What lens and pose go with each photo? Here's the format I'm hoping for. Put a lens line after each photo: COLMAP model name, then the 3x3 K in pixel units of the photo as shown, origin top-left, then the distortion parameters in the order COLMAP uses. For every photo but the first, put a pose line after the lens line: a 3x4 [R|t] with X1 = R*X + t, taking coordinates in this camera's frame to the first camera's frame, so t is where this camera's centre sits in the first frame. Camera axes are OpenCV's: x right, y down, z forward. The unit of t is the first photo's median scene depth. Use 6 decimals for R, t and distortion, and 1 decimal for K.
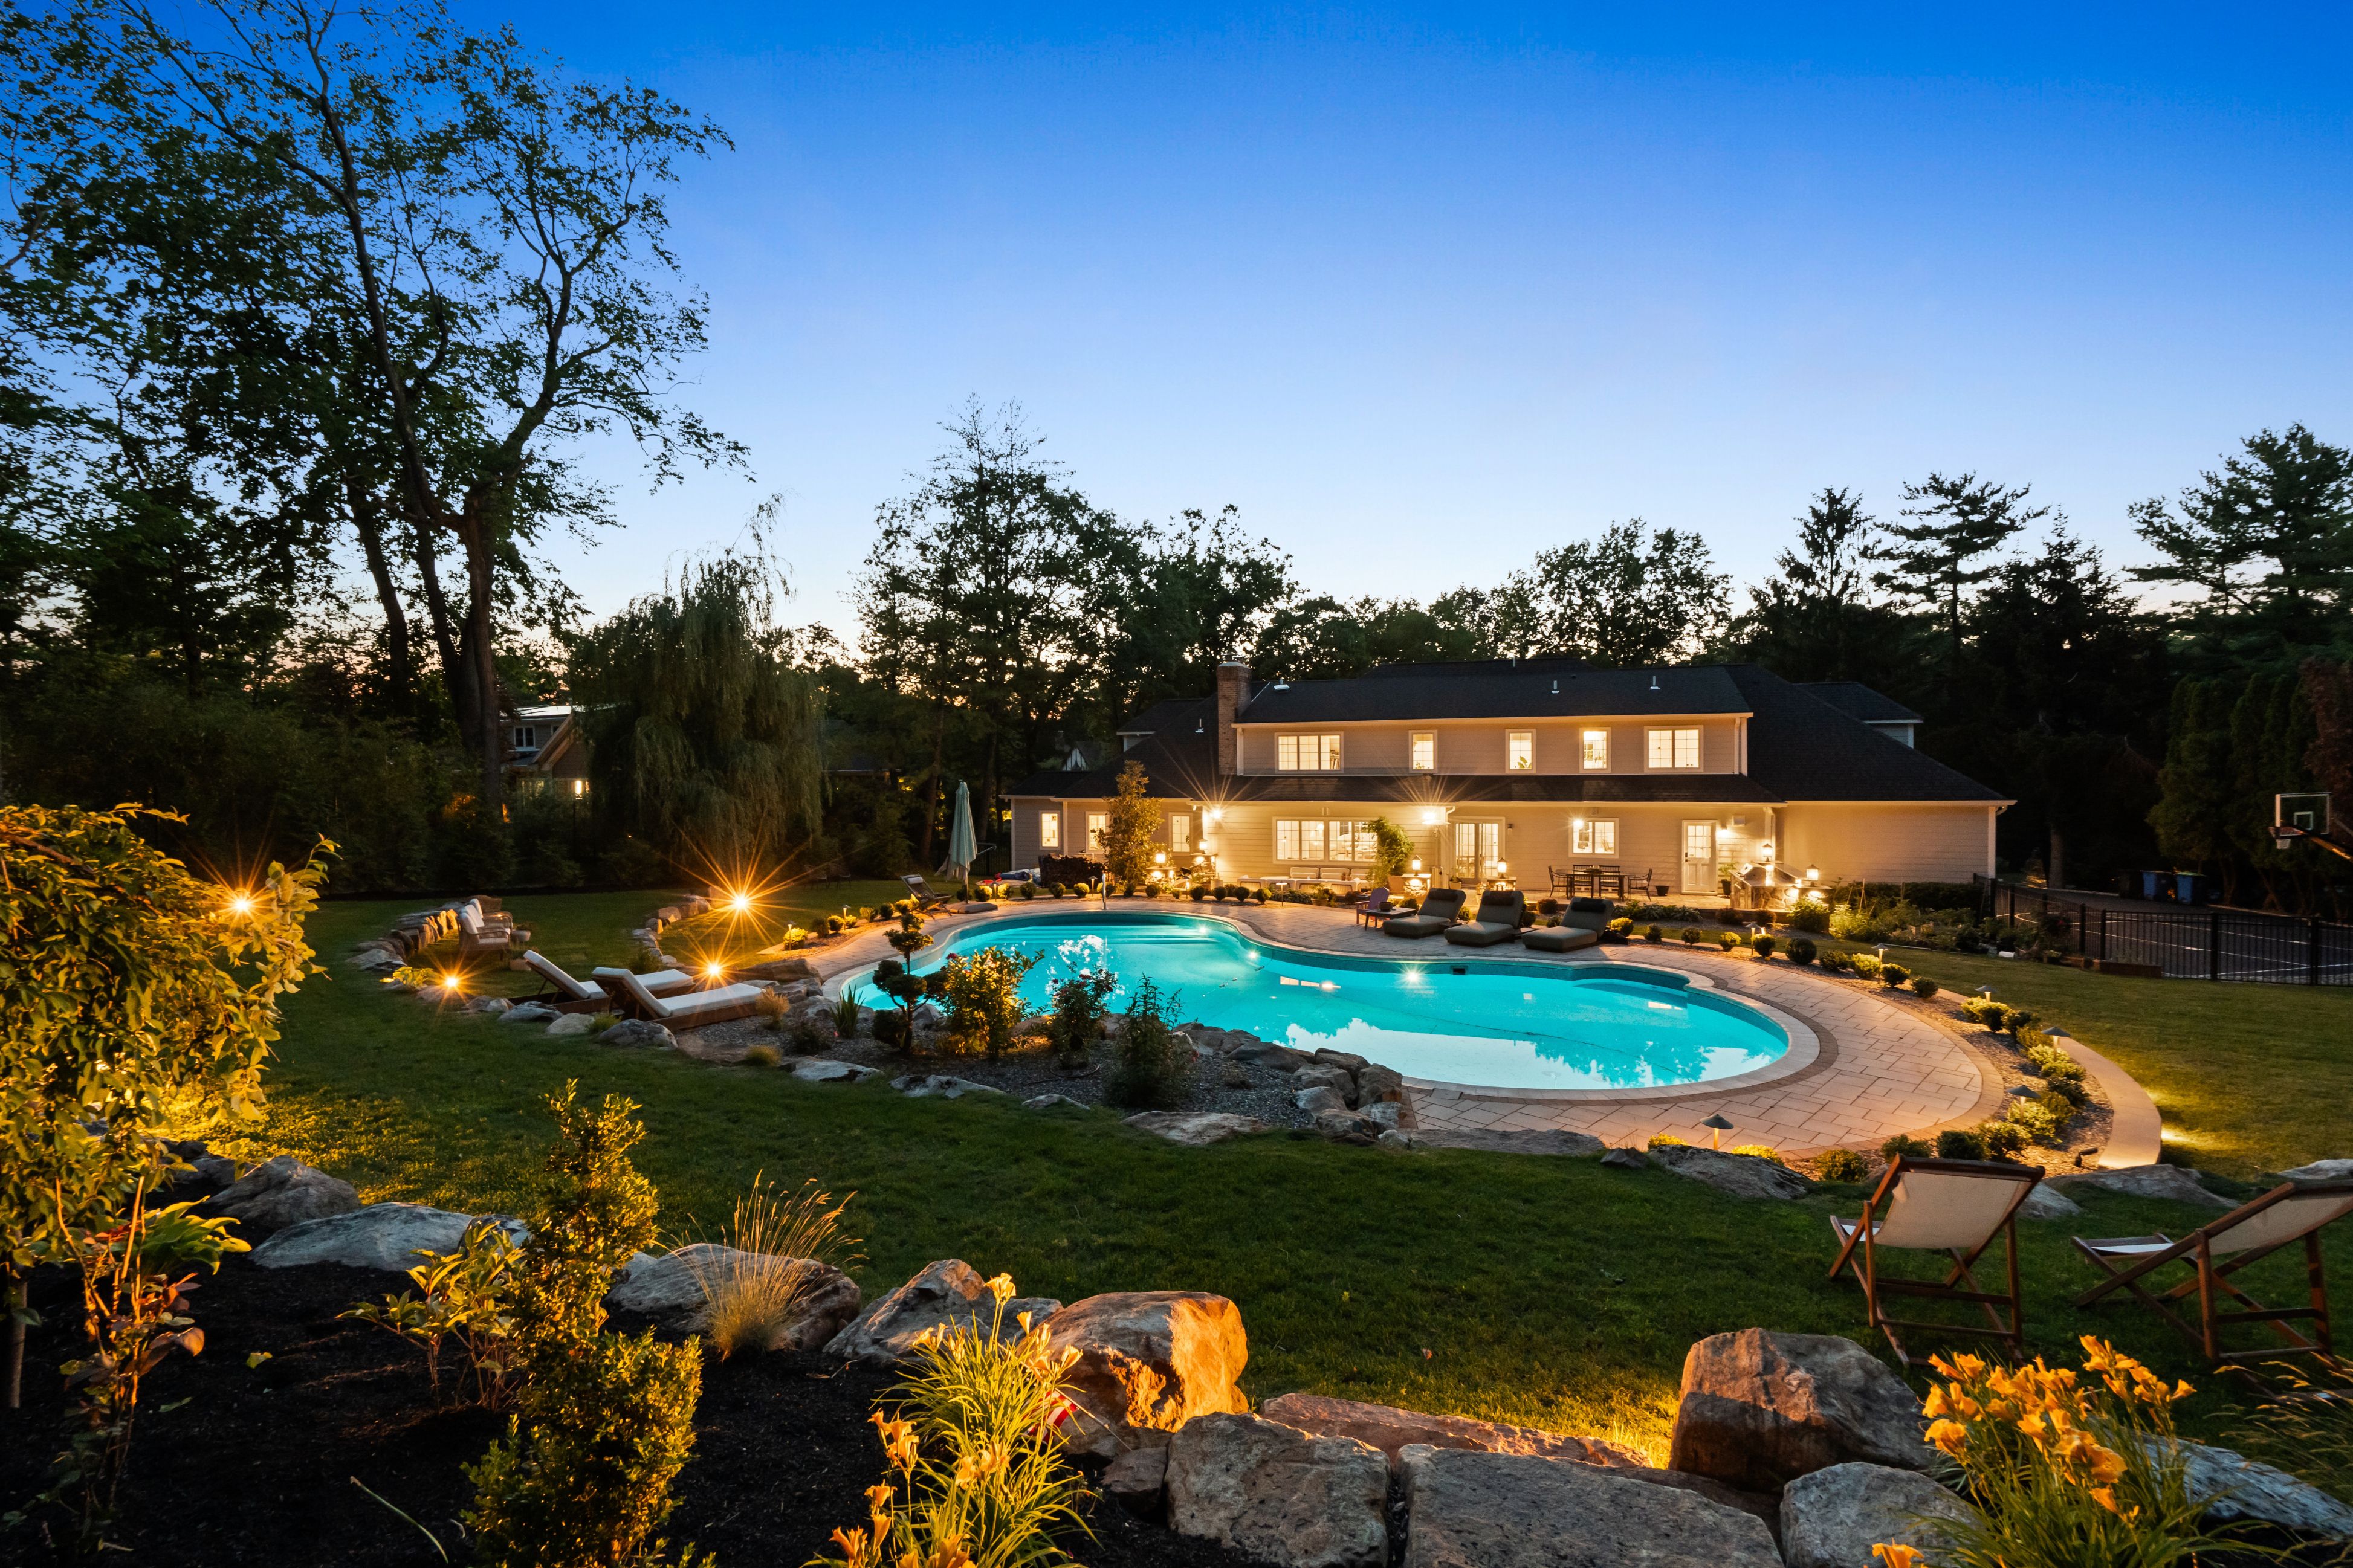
lens RADIAL K [[1065.9, 0, 1172.1], [0, 1065.9, 769.6], [0, 0, 1]] dist [0.000478, 0.001004]
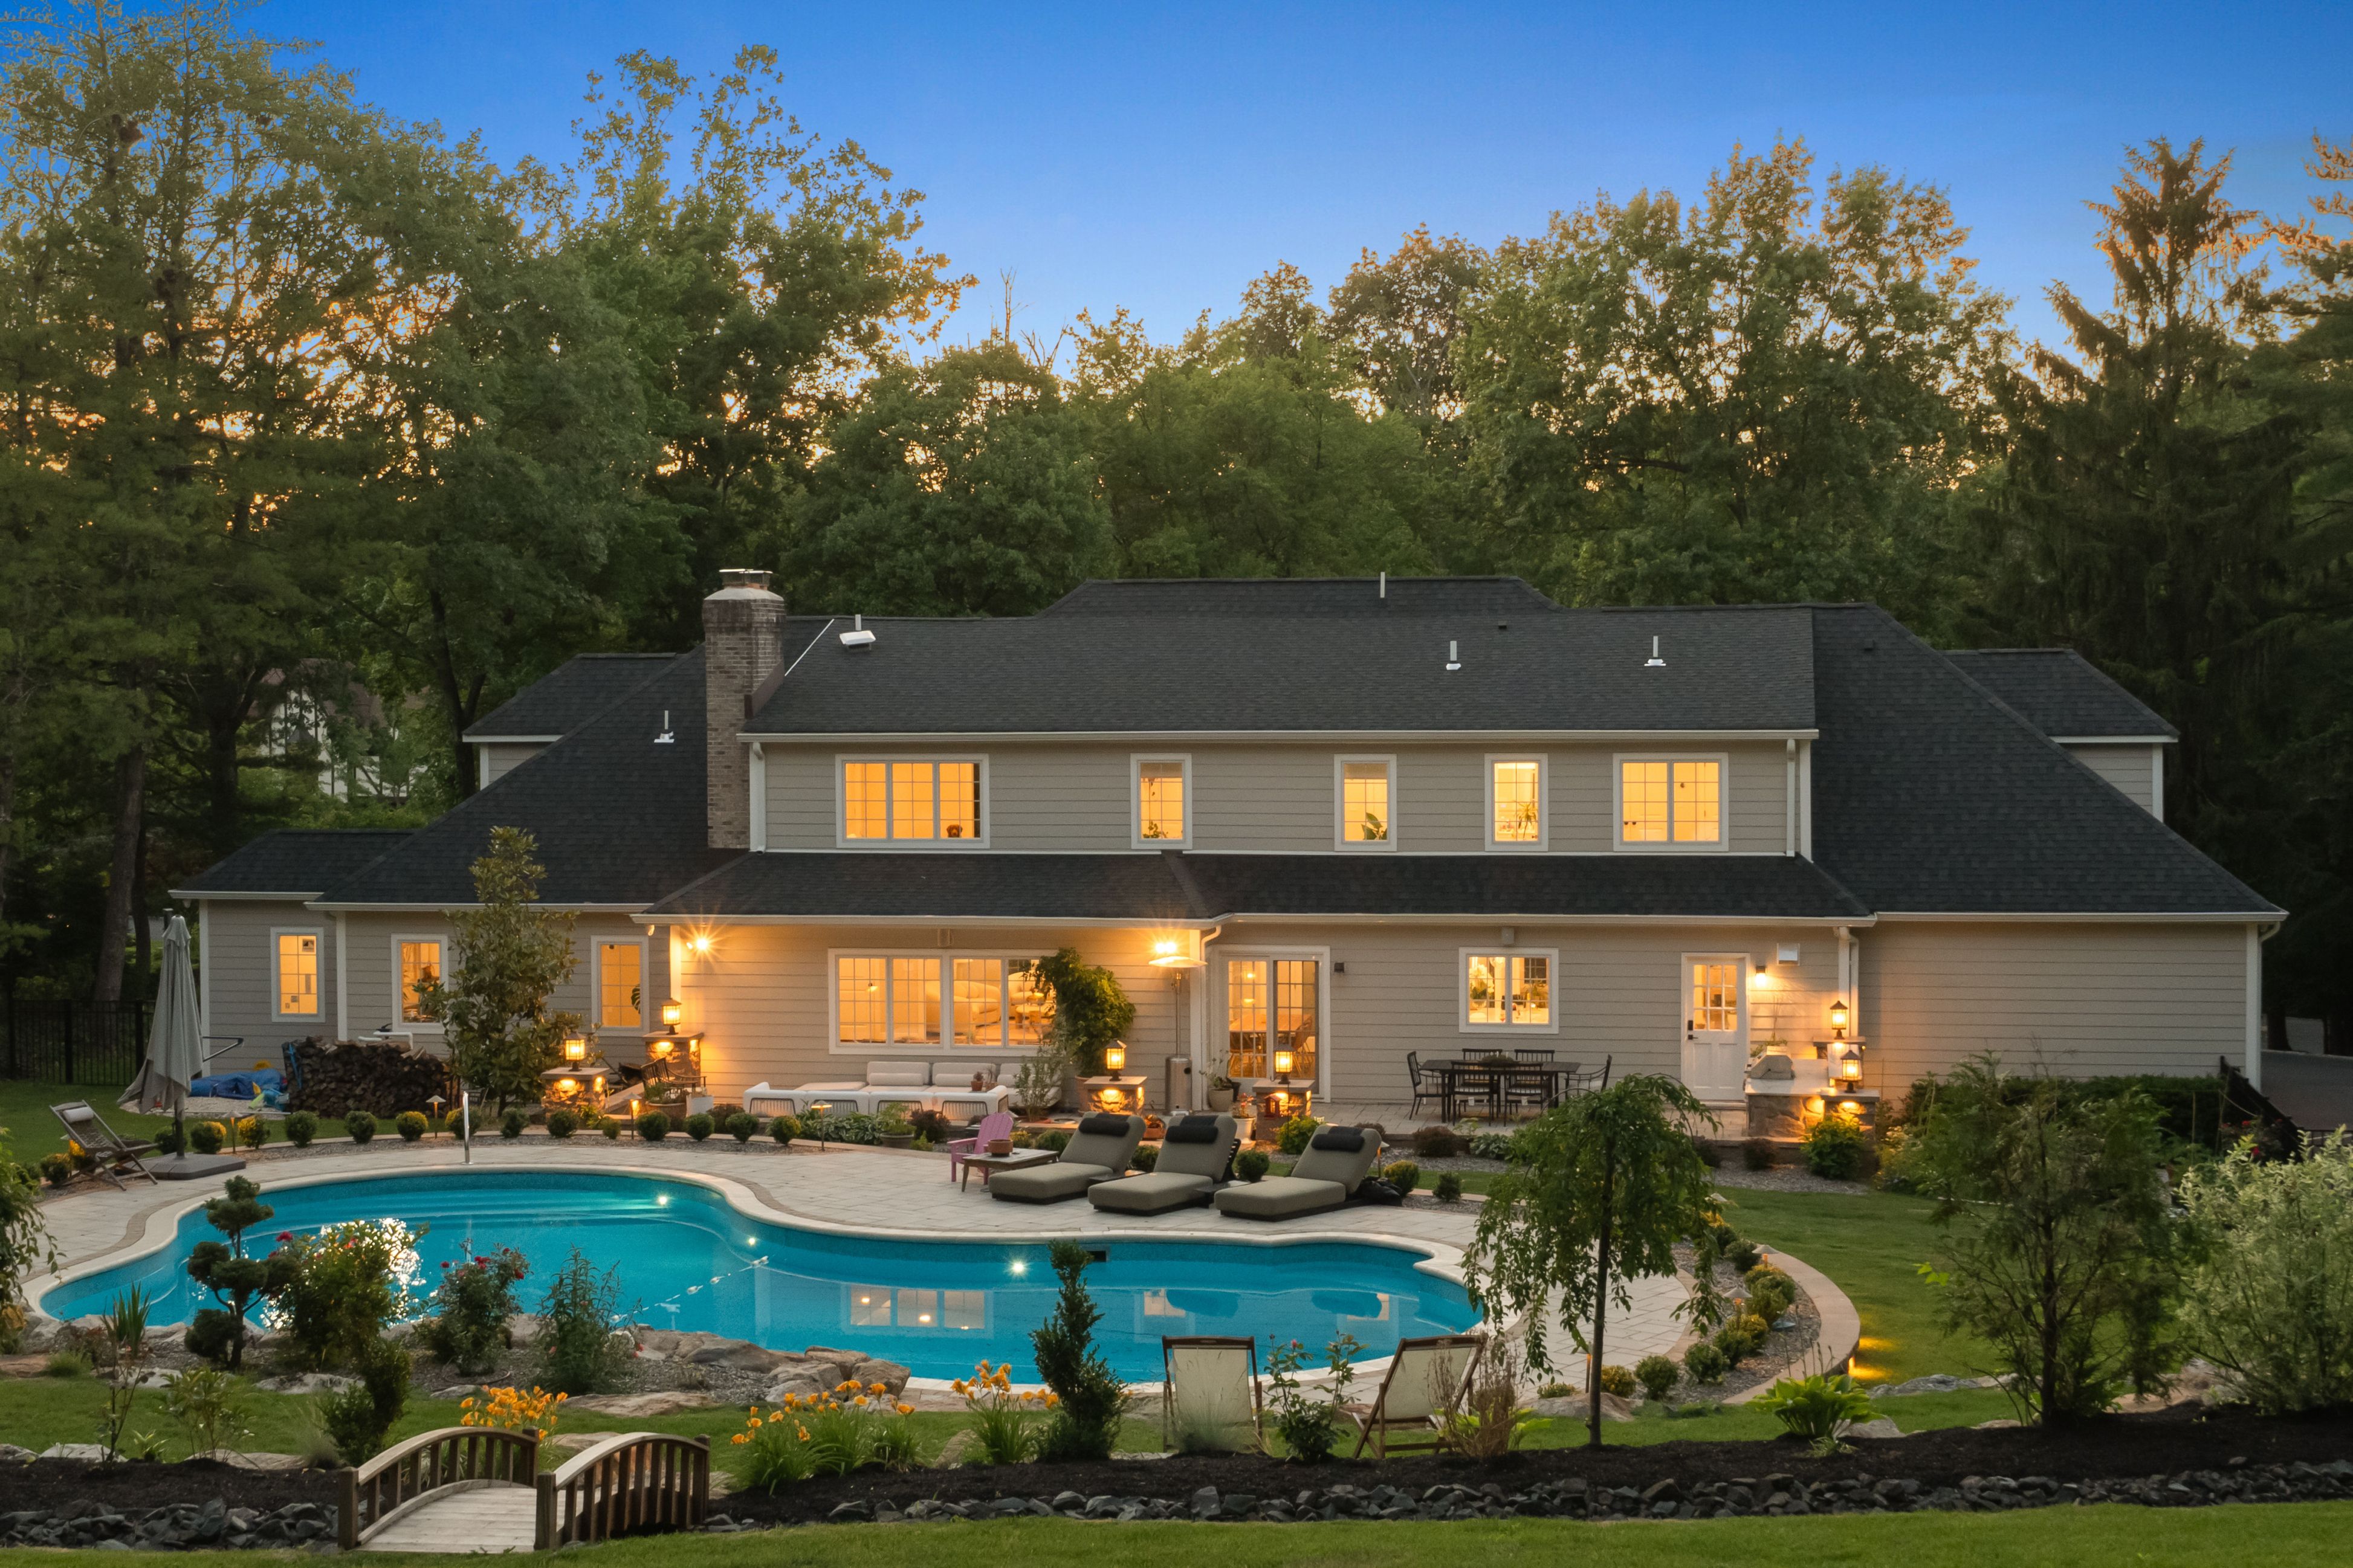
lens RADIAL K [[3474.3, 0, 1174.7], [0, 3474.3, 775.4], [0, 0, 1]] dist [0.035225, -0.131661]
pose [[0.986164, -0.002356, 0.165756, -0.003284], [-0.001339, 0.999753, 0.022174, -0.053890], [-0.165767, -0.022089, 0.985918, -0.405012]]
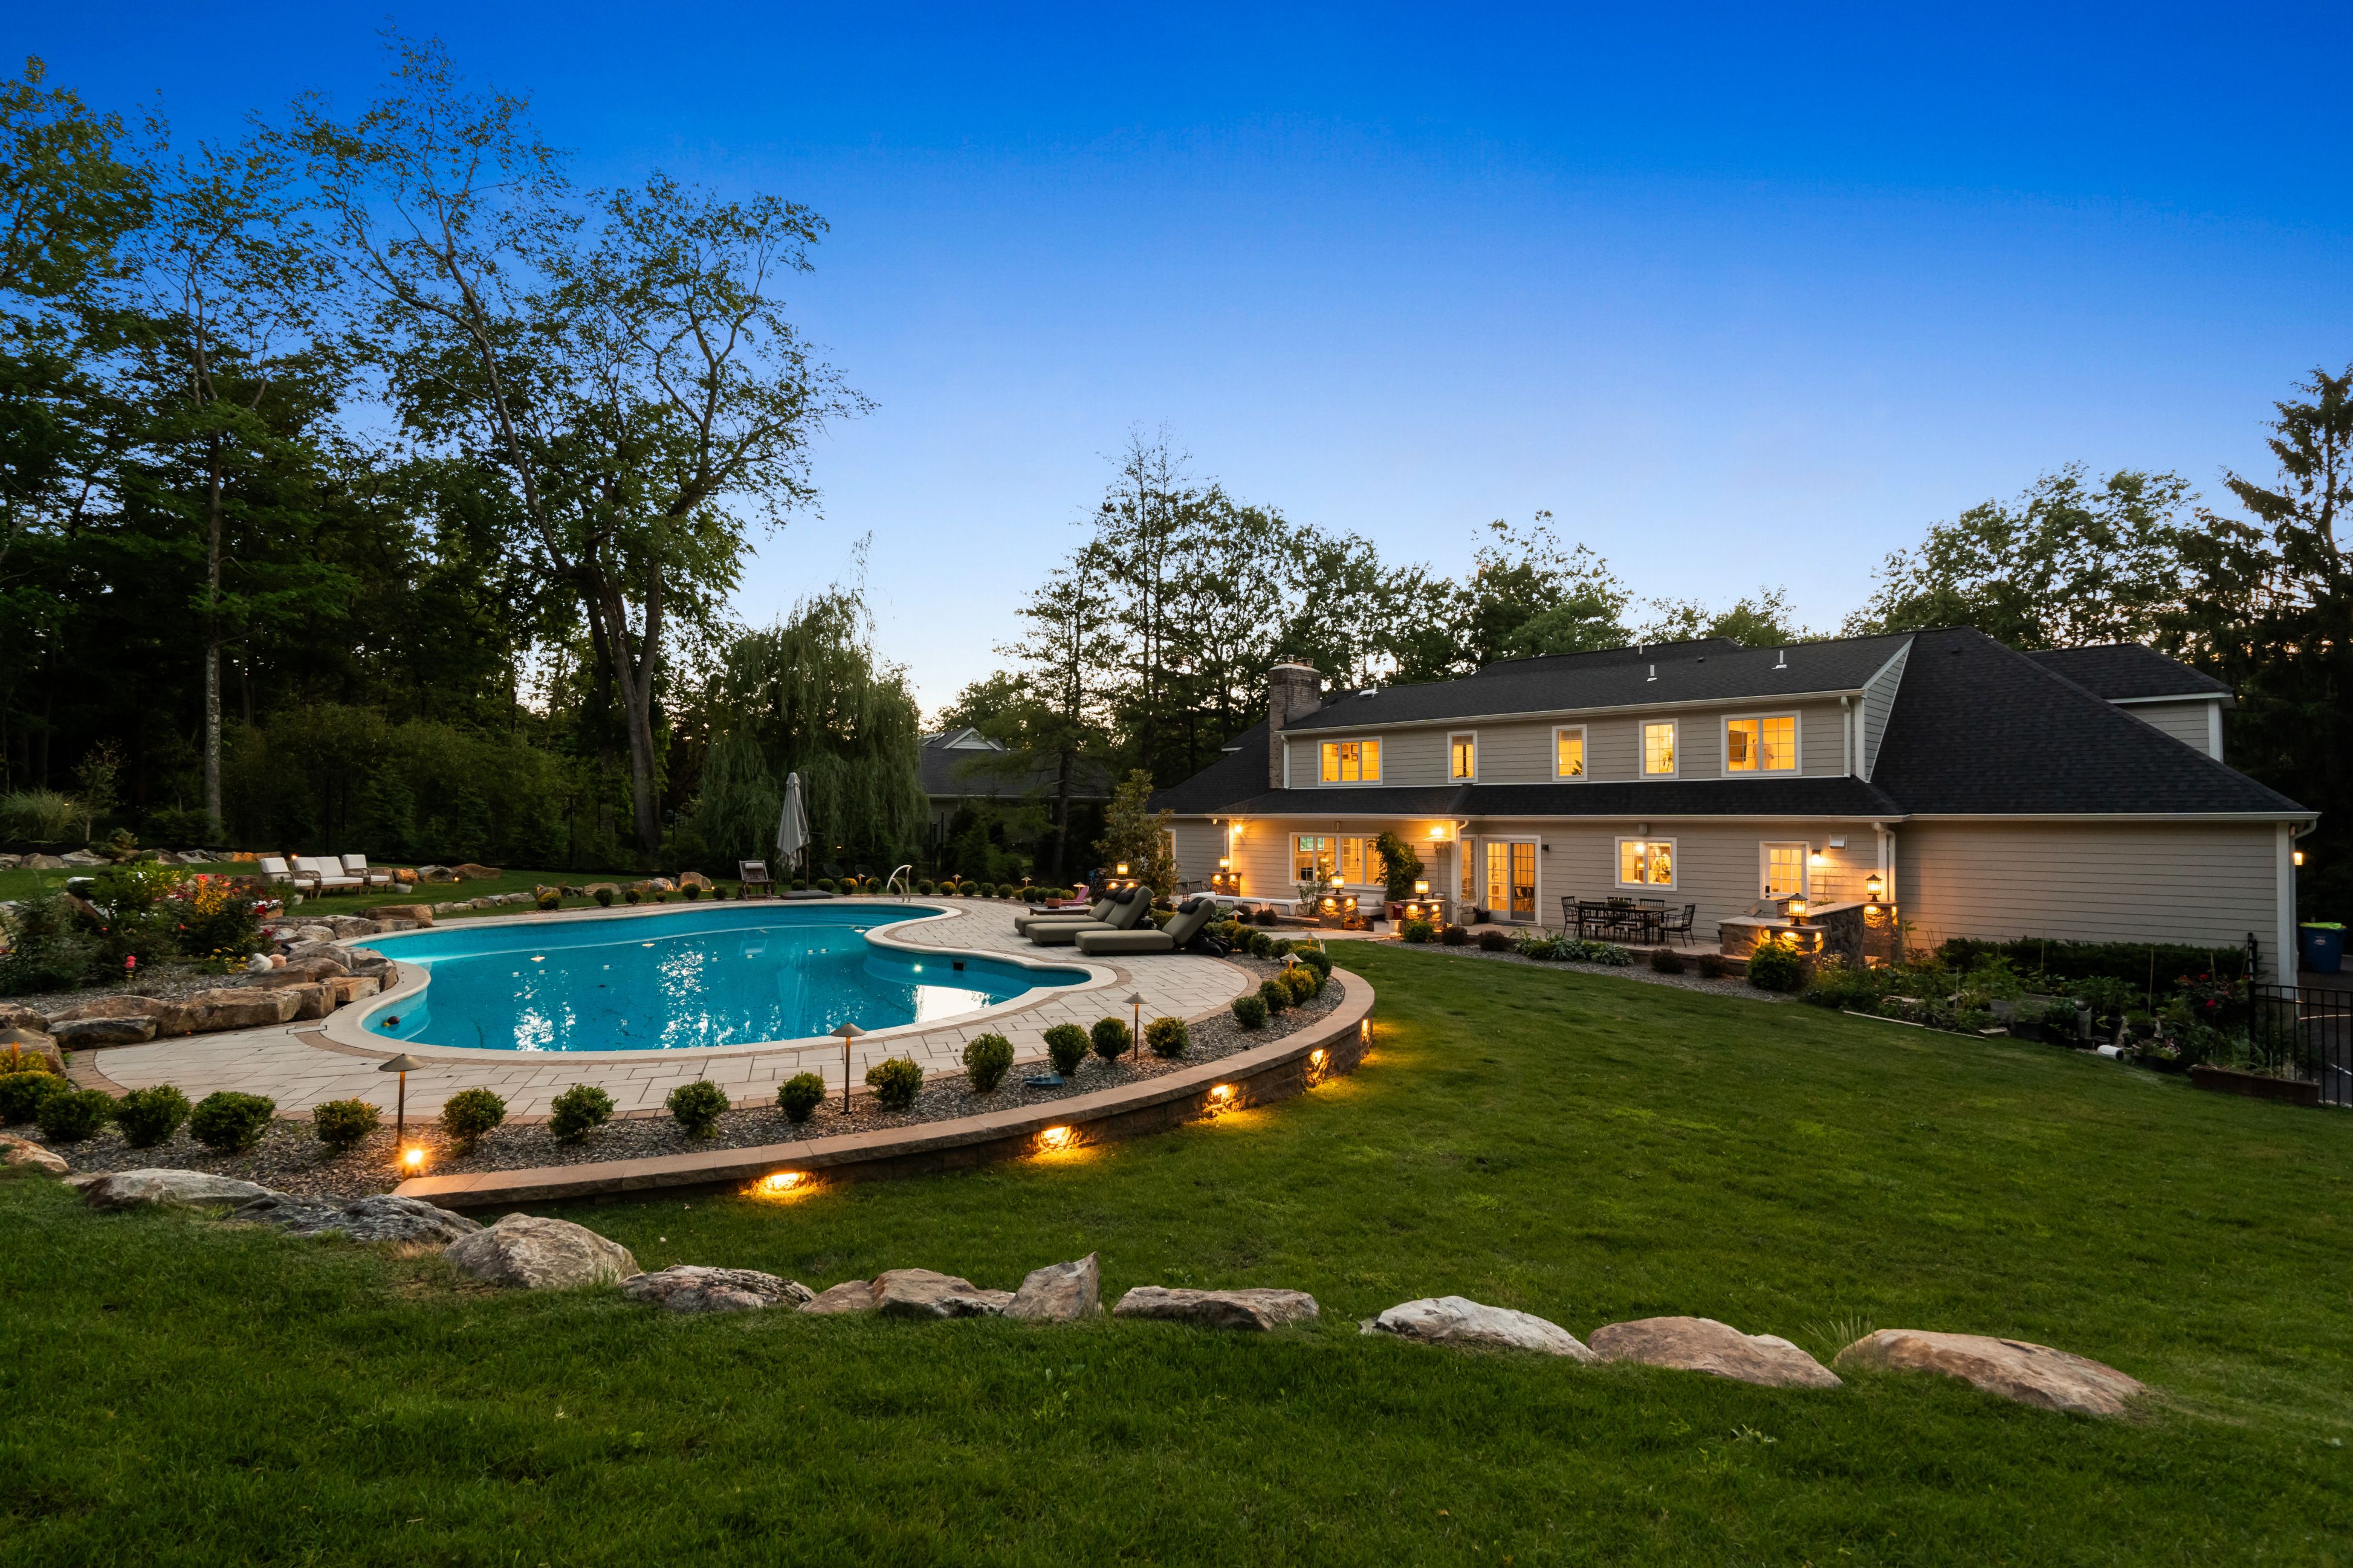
lens RADIAL K [[1065.9, 0, 1172.1], [0, 1065.9, 769.6], [0, 0, 1]] dist [0.000478, 0.001004]
pose [[0.895284, -0.009932, -0.445384, 0.359923], [-0.011302, 0.998923, -0.044994, 0.029381], [0.445352, 0.045317, 0.894208, 0.135851]]
